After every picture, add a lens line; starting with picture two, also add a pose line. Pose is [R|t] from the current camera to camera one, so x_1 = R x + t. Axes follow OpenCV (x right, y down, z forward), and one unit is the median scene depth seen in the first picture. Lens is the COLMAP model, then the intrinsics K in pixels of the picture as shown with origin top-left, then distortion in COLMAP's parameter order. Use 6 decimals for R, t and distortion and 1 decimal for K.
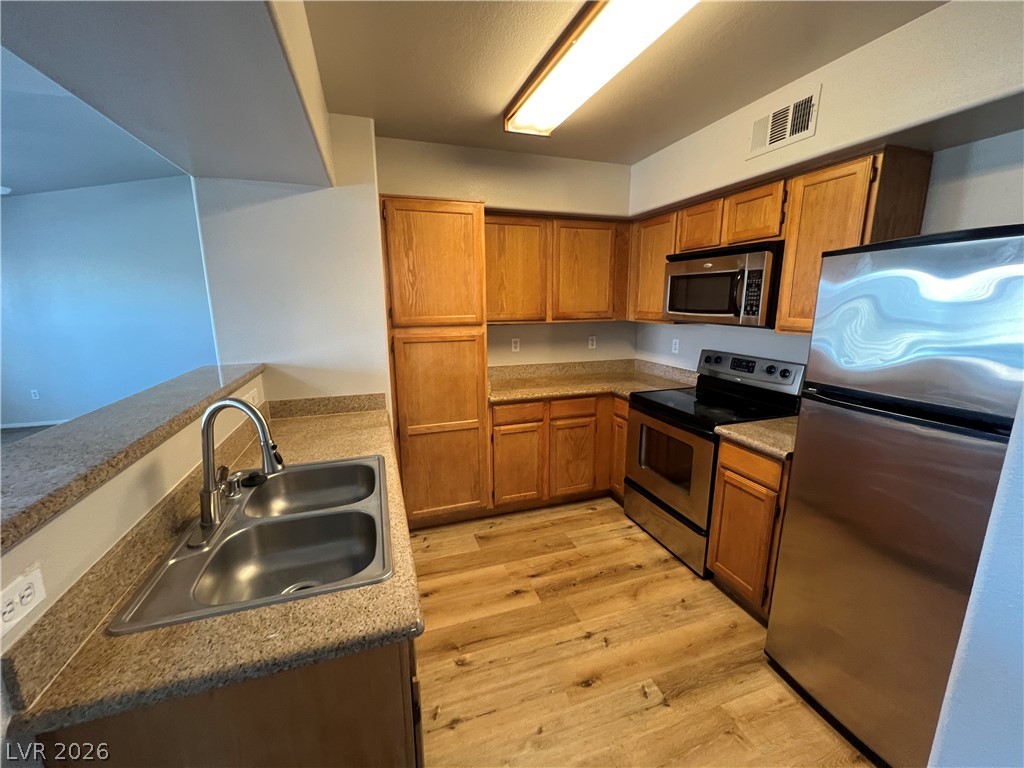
lens RADIAL K [[411.8, 0, 513.5], [0, 411.8, 381.2], [0, 0, 1]] dist [-0.002823, 0.000790]
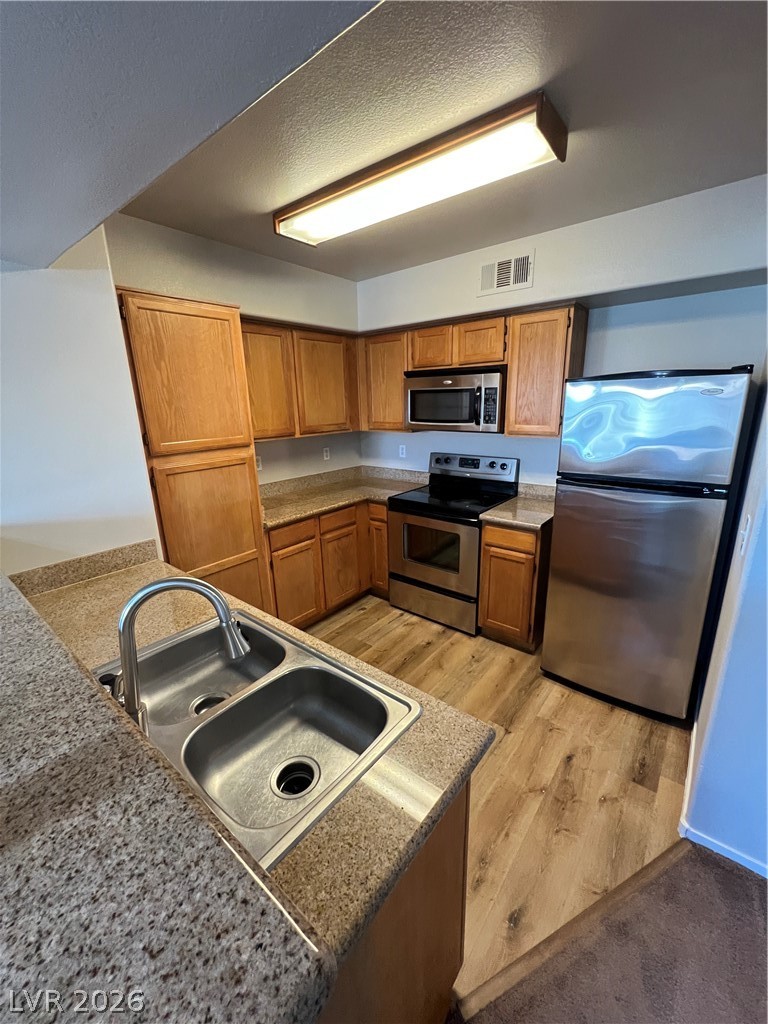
lens RADIAL K [[408.6, 0, 389.5], [0, 408.6, 510.1], [0, 0, 1]] dist [-0.002472, -0.000601]
pose [[0.844058, -0.153074, 0.513940, -0.323246], [0.122448, 0.988089, 0.093198, -0.045502], [-0.522085, -0.015733, 0.852748, 0.073099]]
